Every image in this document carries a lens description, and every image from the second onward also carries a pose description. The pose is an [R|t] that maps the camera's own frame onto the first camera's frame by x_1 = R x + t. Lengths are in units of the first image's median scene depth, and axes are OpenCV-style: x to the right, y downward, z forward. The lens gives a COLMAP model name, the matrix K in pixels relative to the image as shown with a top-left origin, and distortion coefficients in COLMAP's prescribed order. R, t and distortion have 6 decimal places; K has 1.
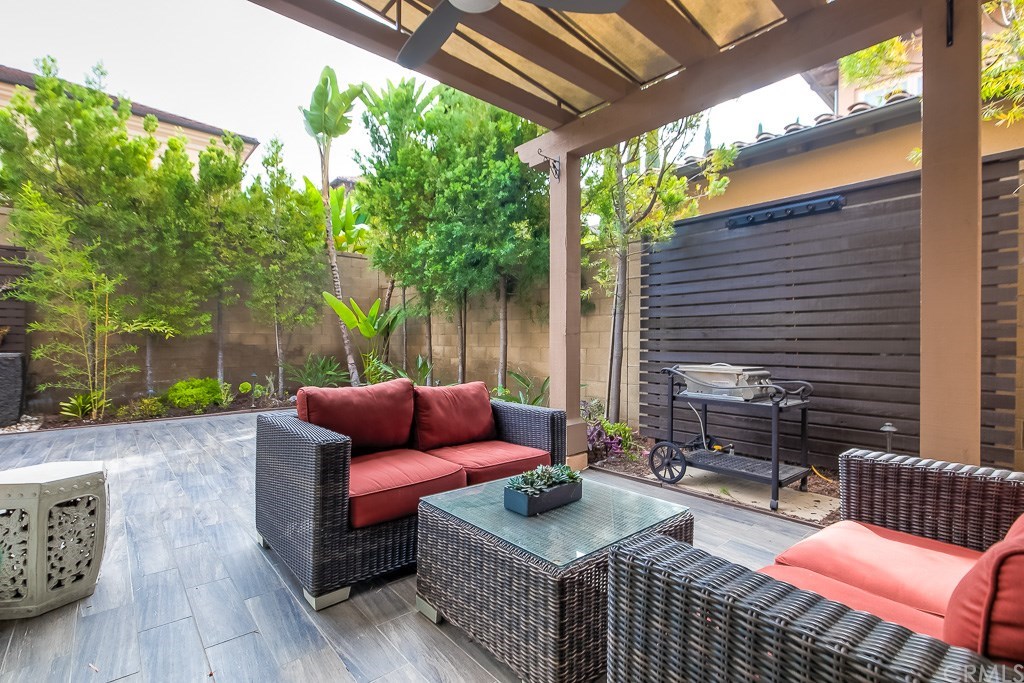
lens RADIAL K [[456.4, 0, 507.6], [0, 456.4, 341.0], [0, 0, 1]] dist [-0.001089, 0.000106]
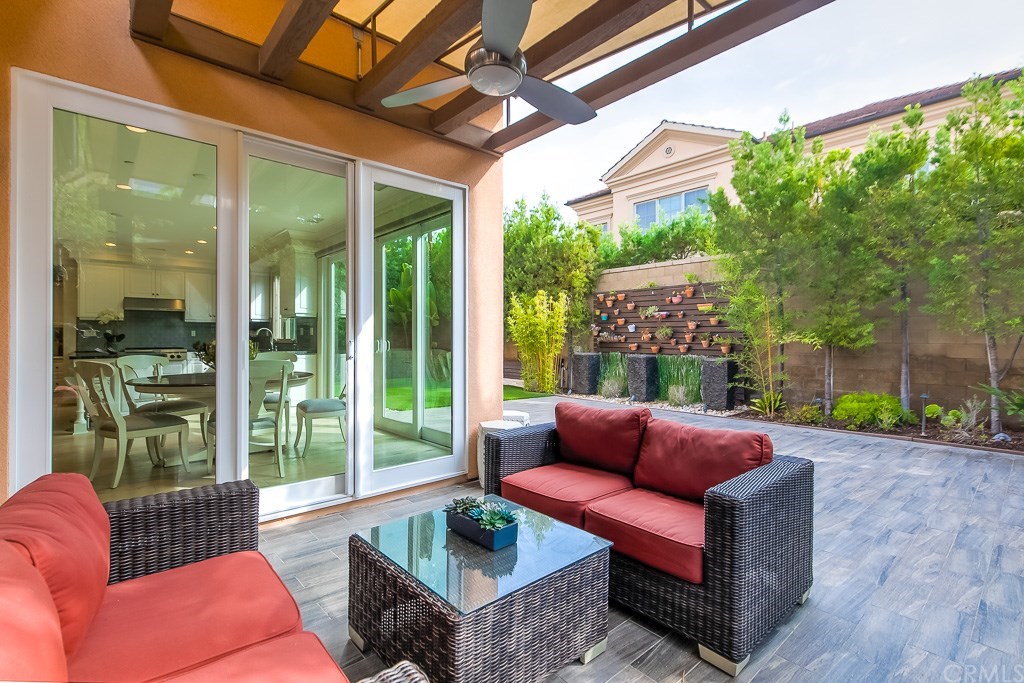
lens RADIAL K [[470.3, 0, 503.4], [0, 470.3, 337.8], [0, 0, 1]] dist [0.000398, -0.000148]
pose [[-0.000459, -0.004101, -0.999991, 0.277861], [-0.003597, 0.999985, -0.004099, -0.022814], [0.999993, 0.003595, -0.000474, 0.250112]]
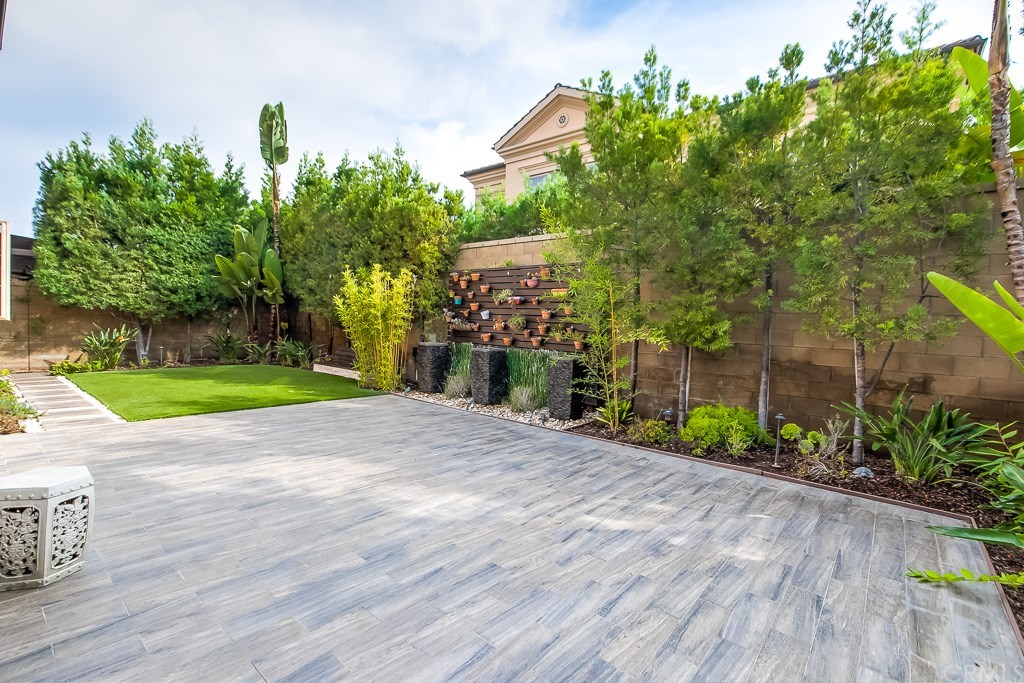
lens RADIAL K [[456.4, 0, 507.6], [0, 456.4, 341.0], [0, 0, 1]] dist [-0.001089, 0.000106]
pose [[0.145388, 0.045707, -0.988318, 0.008463], [-0.035203, 0.998539, 0.041001, -0.042350], [0.988748, 0.028830, 0.146785, 0.526820]]
